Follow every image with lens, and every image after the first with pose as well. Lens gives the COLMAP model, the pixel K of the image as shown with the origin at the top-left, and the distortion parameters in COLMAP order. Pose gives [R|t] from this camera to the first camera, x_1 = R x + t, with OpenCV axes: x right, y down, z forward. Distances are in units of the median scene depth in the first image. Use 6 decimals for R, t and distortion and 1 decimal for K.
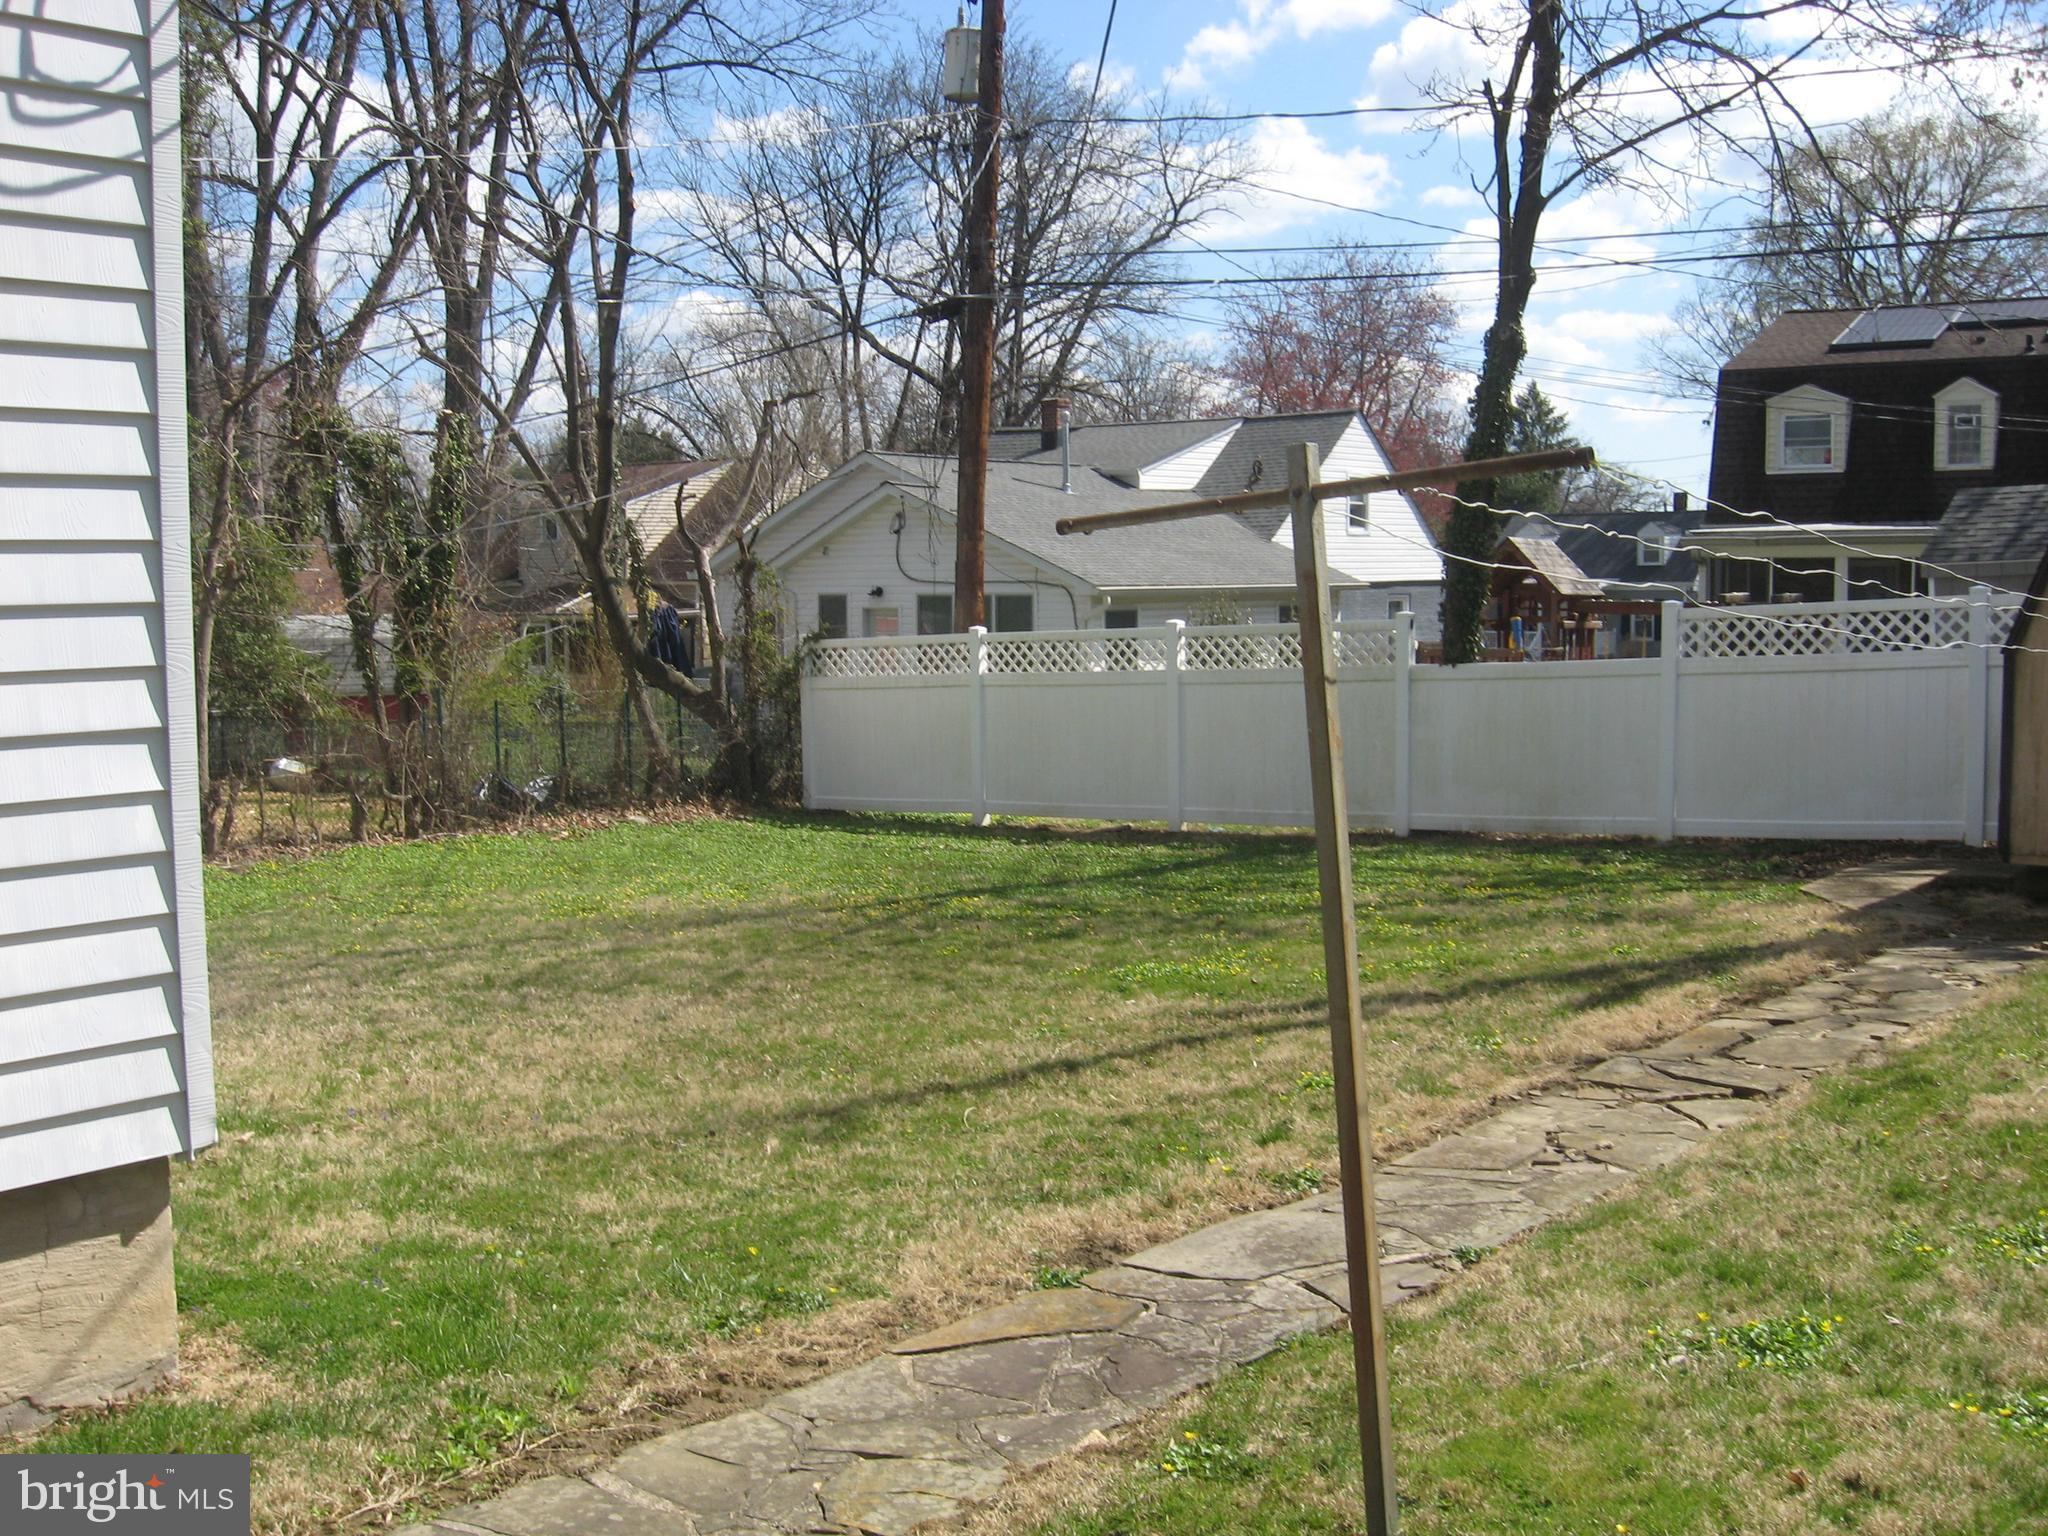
lens RADIAL K [[2136.4, 0, 1024.0], [0, 2136.4, 768.0], [0, 0, 1]] dist [-0.134677, 0.058480]
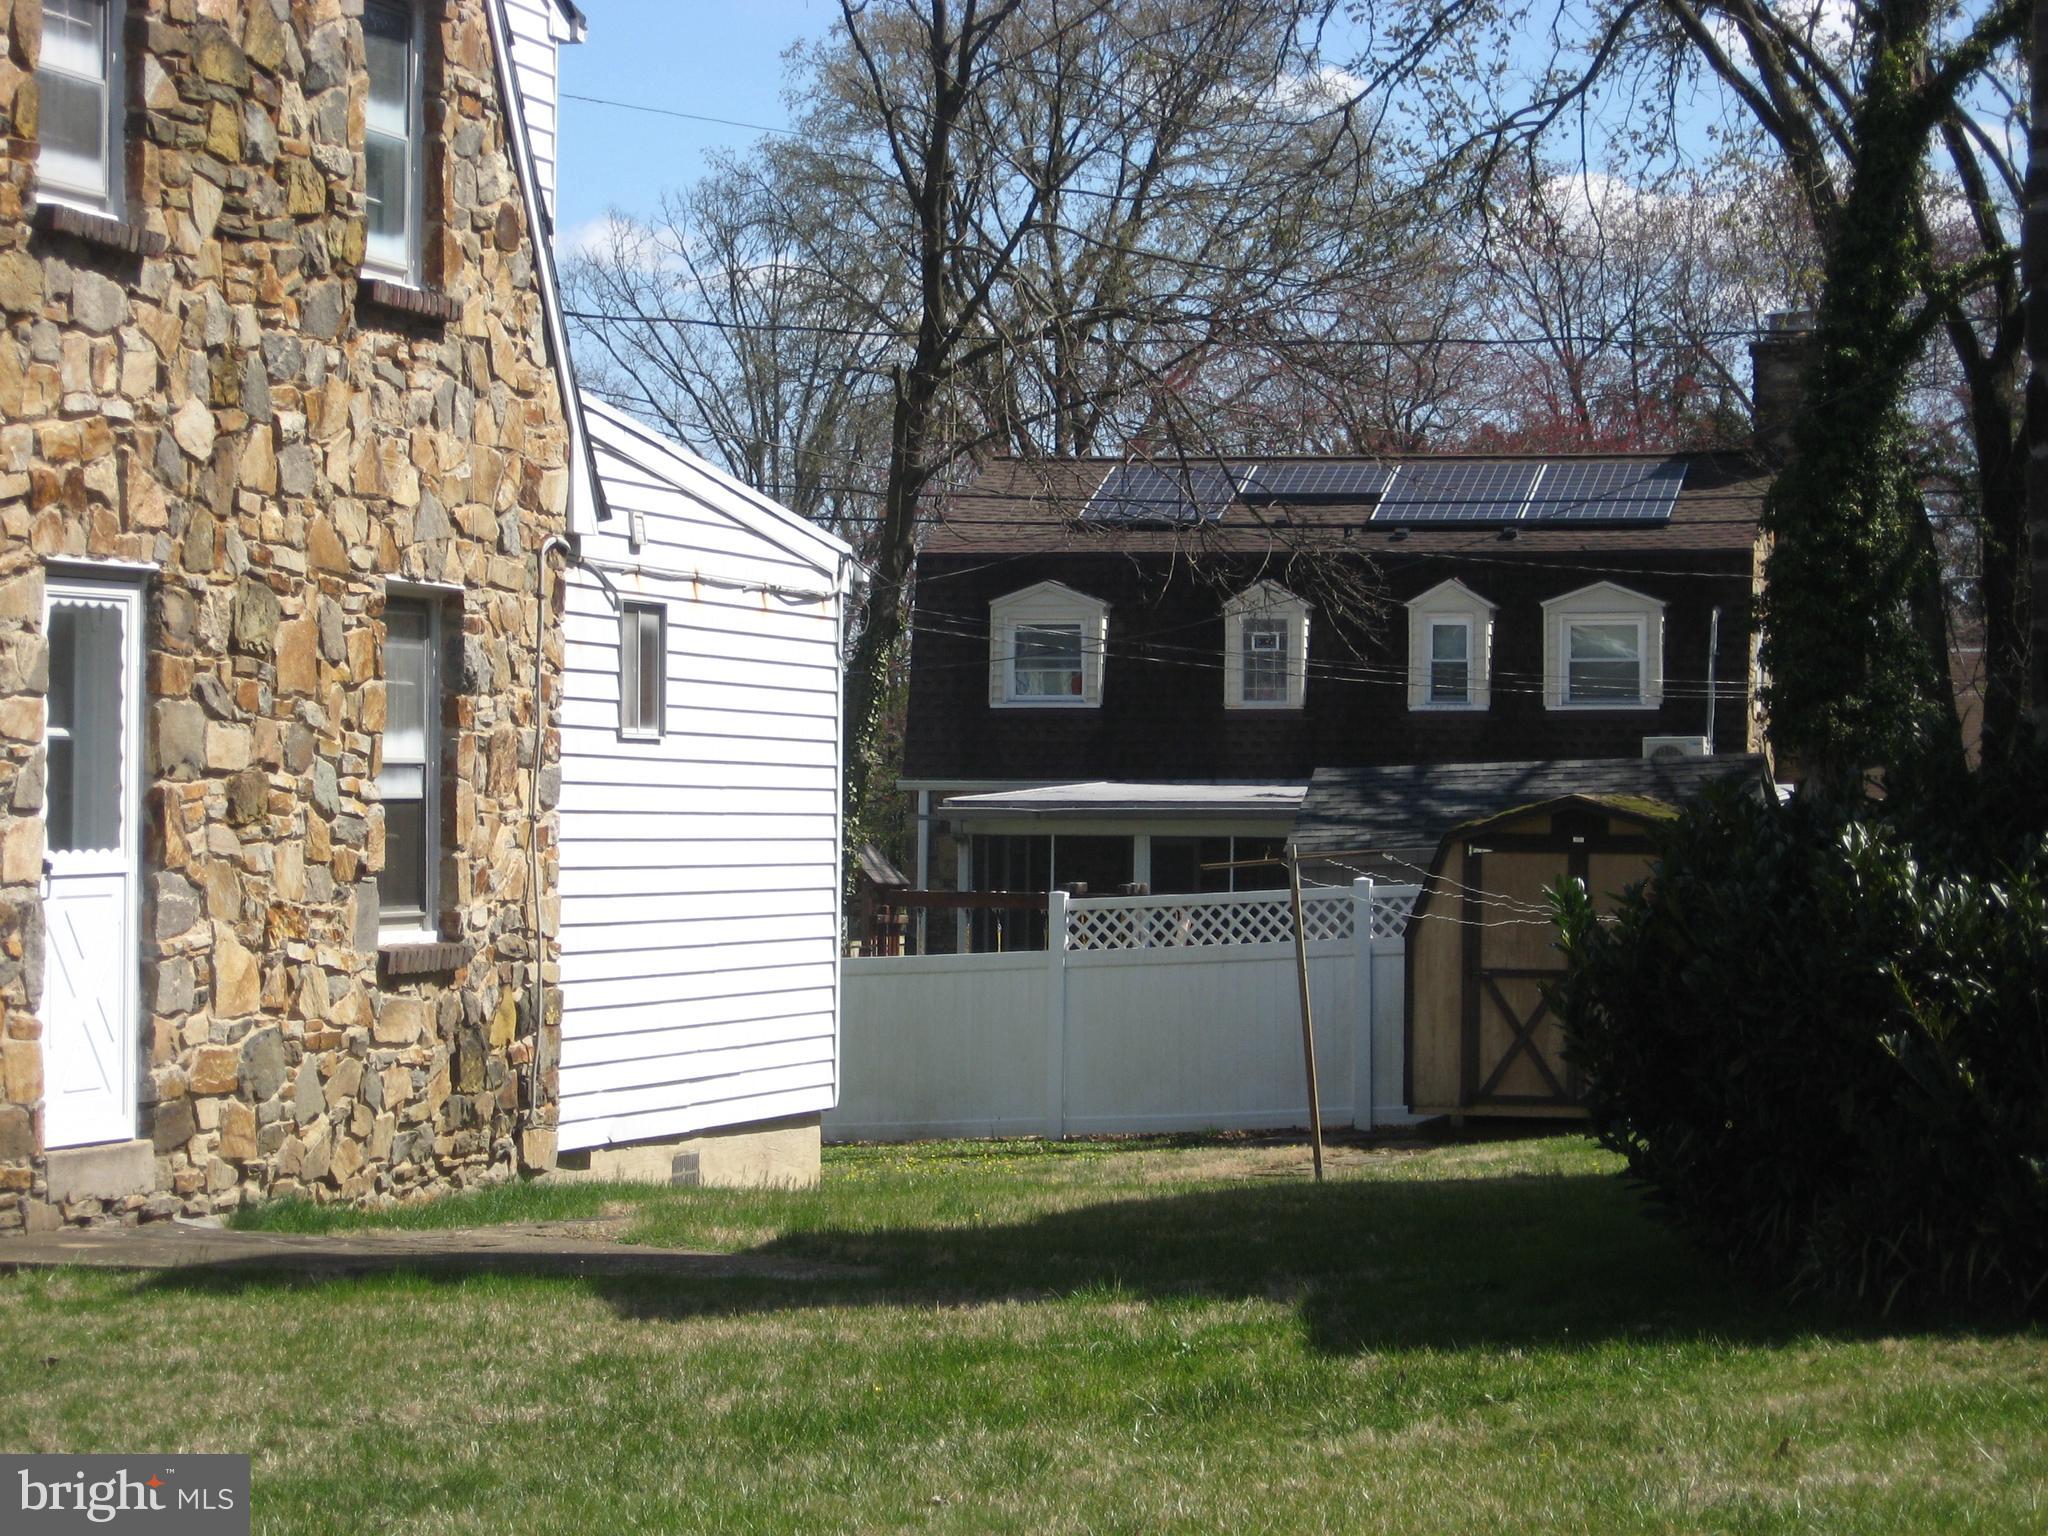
lens RADIAL K [[5541.7, 0, 1024.0], [0, 5541.7, 768.0], [0, 0, 1]] dist [-0.108971, -0.378900]
pose [[0.915362, 0.019233, 0.402173, -0.398963], [0.020893, 0.995244, -0.095148, 0.057977], [-0.402090, 0.095497, 0.910606, -0.717971]]
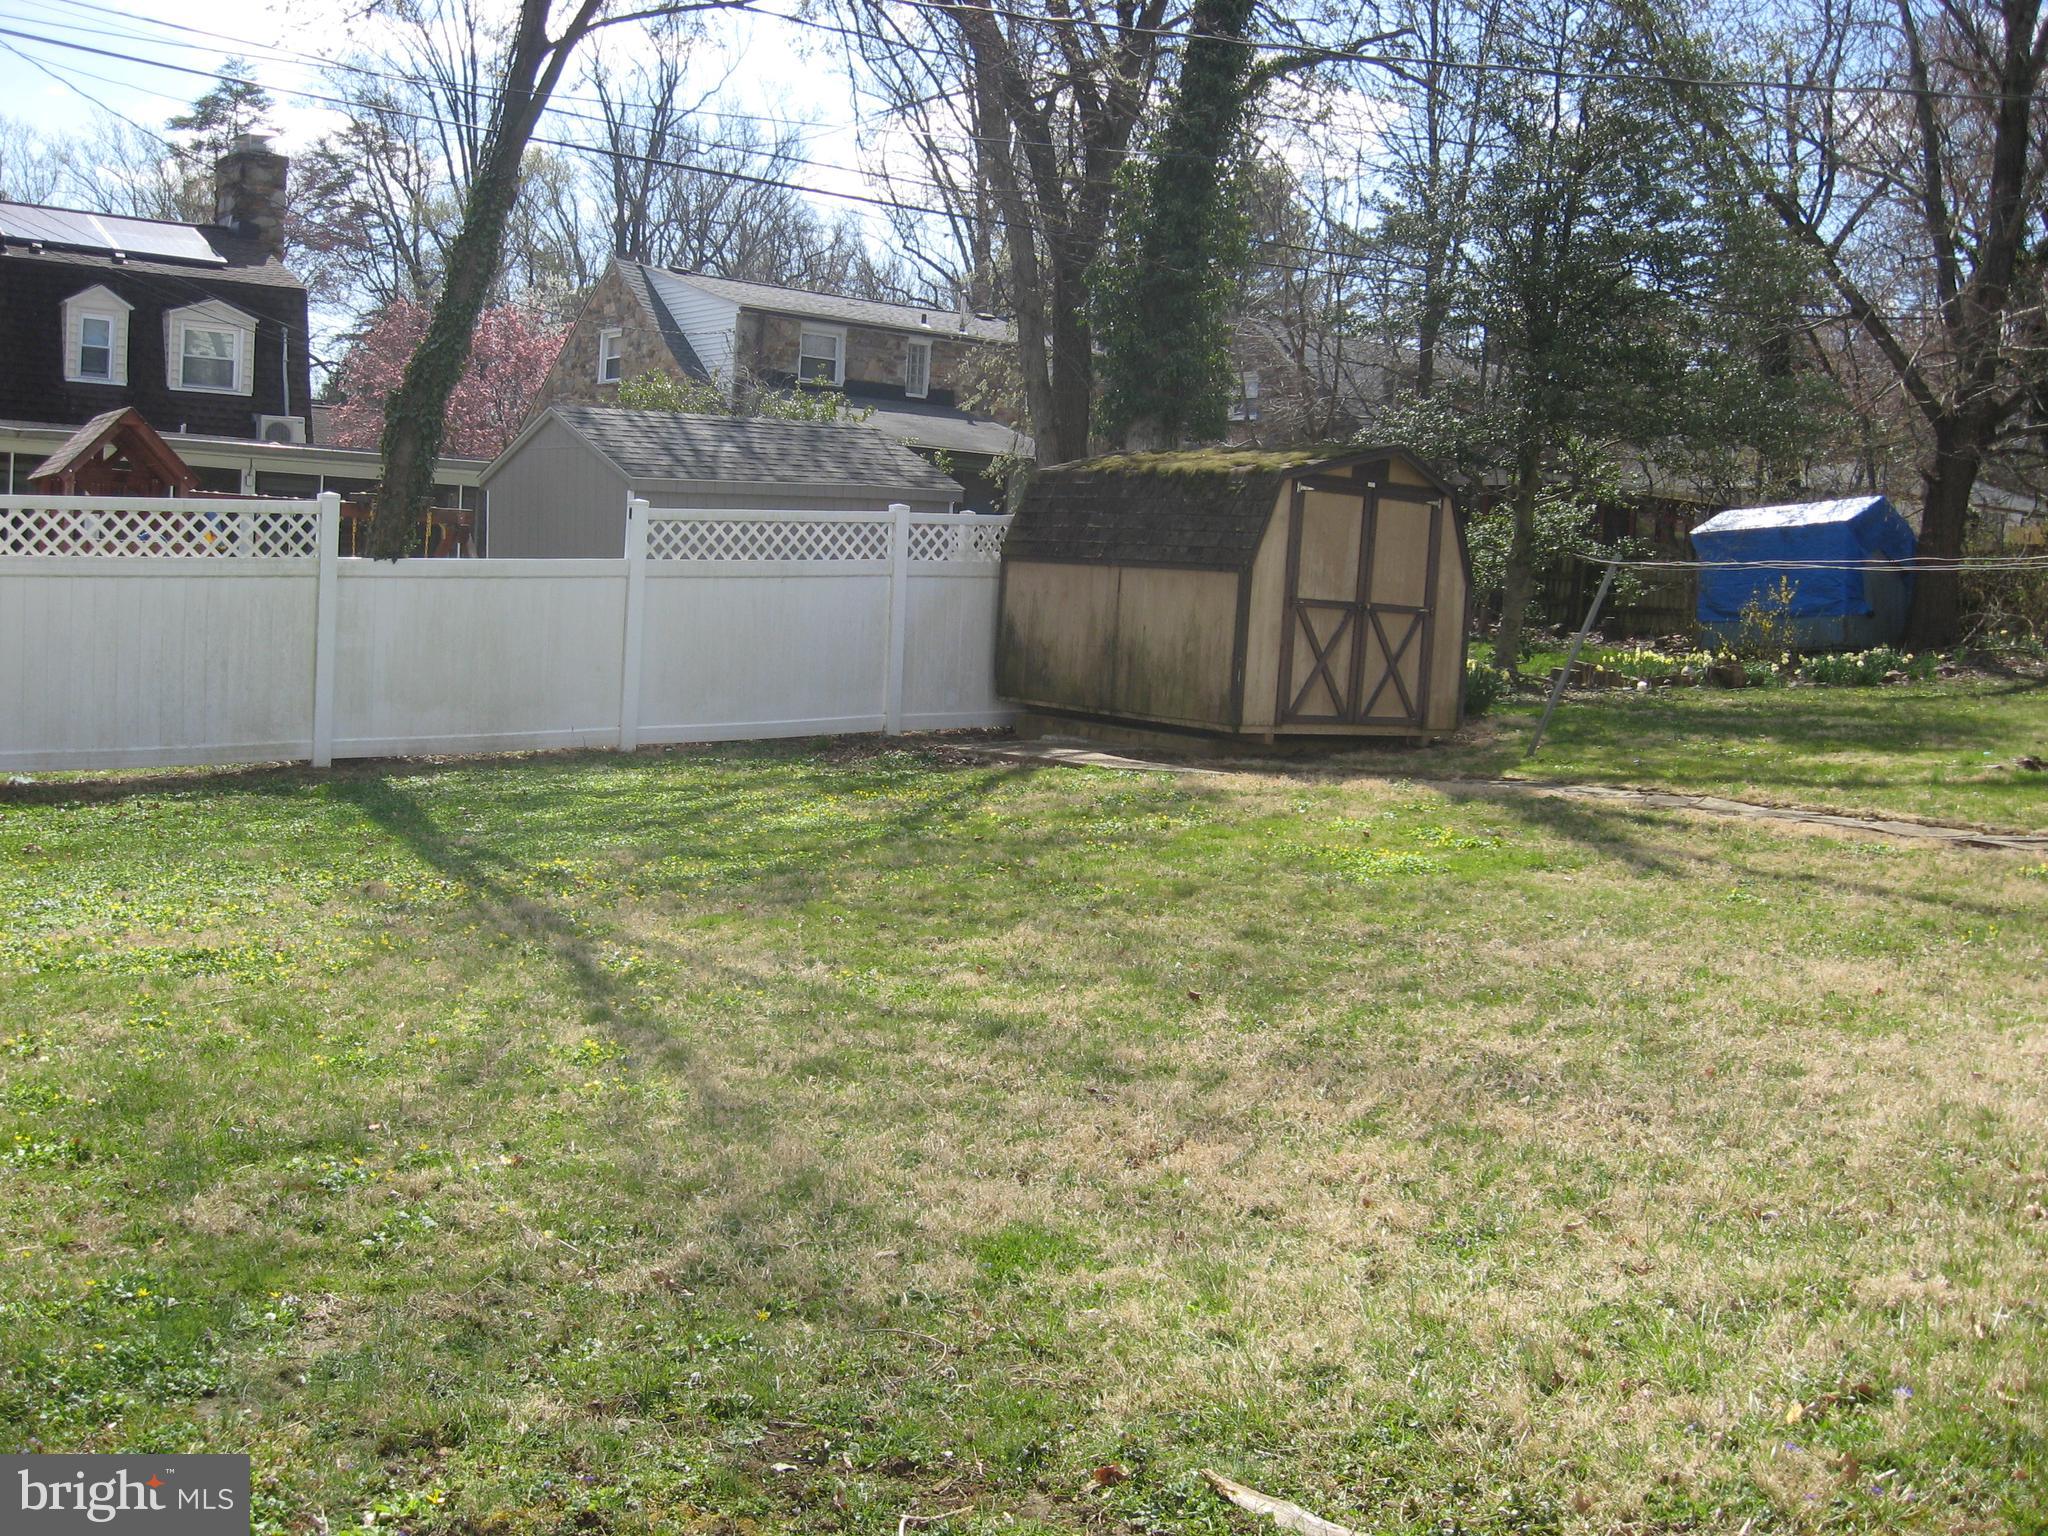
lens RADIAL K [[2136.4, 0, 1024.0], [0, 2136.4, 768.0], [0, 0, 1]] dist [-0.134677, 0.058480]
pose [[0.256074, -0.056796, 0.964987, -0.320586], [0.027761, 0.998293, 0.051390, -0.001094], [-0.966259, 0.013629, 0.257213, 0.317663]]
